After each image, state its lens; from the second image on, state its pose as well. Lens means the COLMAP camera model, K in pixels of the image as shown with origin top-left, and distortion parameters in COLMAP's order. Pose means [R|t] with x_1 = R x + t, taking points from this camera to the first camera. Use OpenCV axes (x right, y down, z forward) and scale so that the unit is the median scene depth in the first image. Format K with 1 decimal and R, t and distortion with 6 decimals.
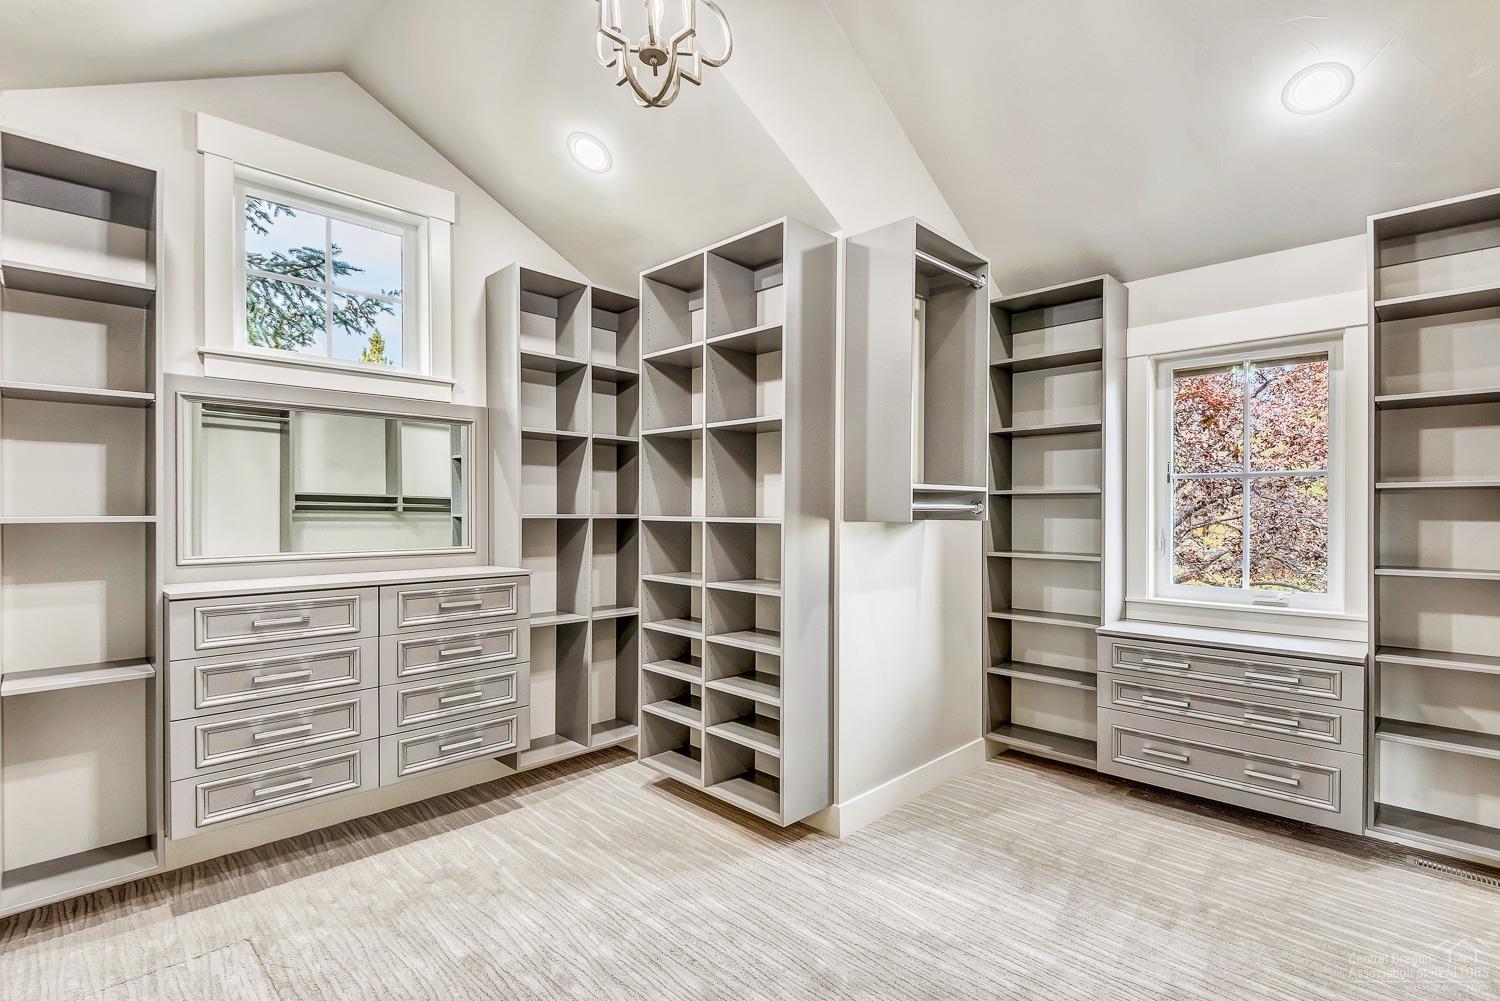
lens RADIAL K [[700.1, 0, 749.8], [0, 700.1, 506.3], [0, 0, 1]] dist [0.014428, -0.001162]
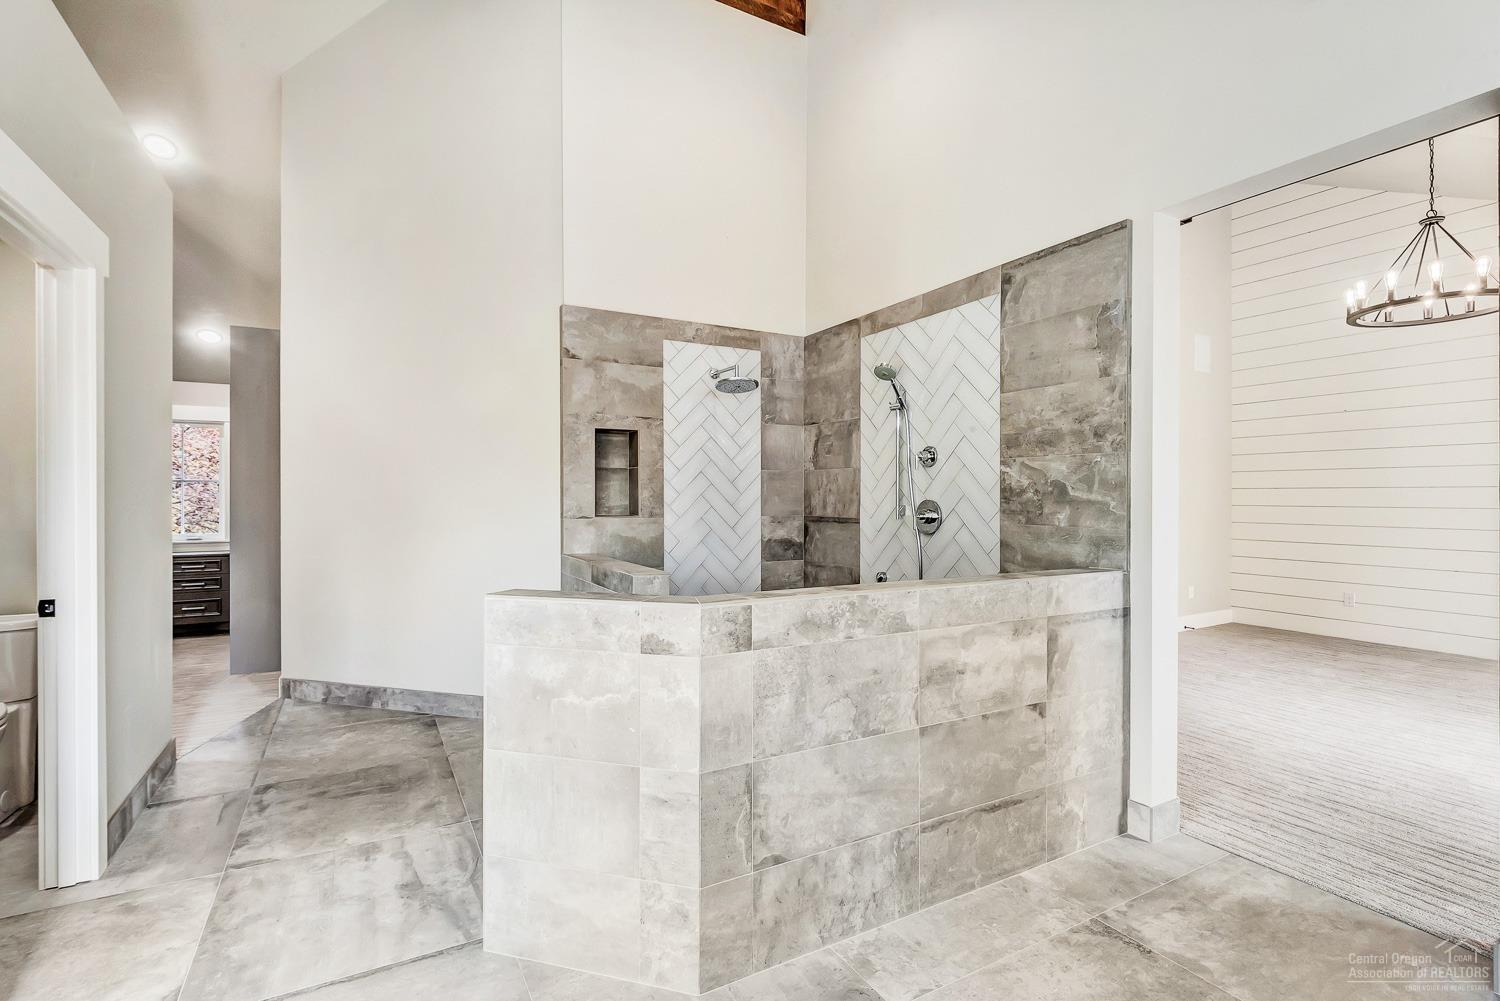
lens RADIAL K [[700.1, 0, 749.5], [0, 700.1, 496.9], [0, 0, 1]] dist [0.014428, -0.001162]
pose [[0.274585, 0.000071, 0.961563, -0.606254], [-0.010305, 0.999943, 0.002869, -0.014437], [-0.961508, -0.010697, 0.274570, -0.846322]]
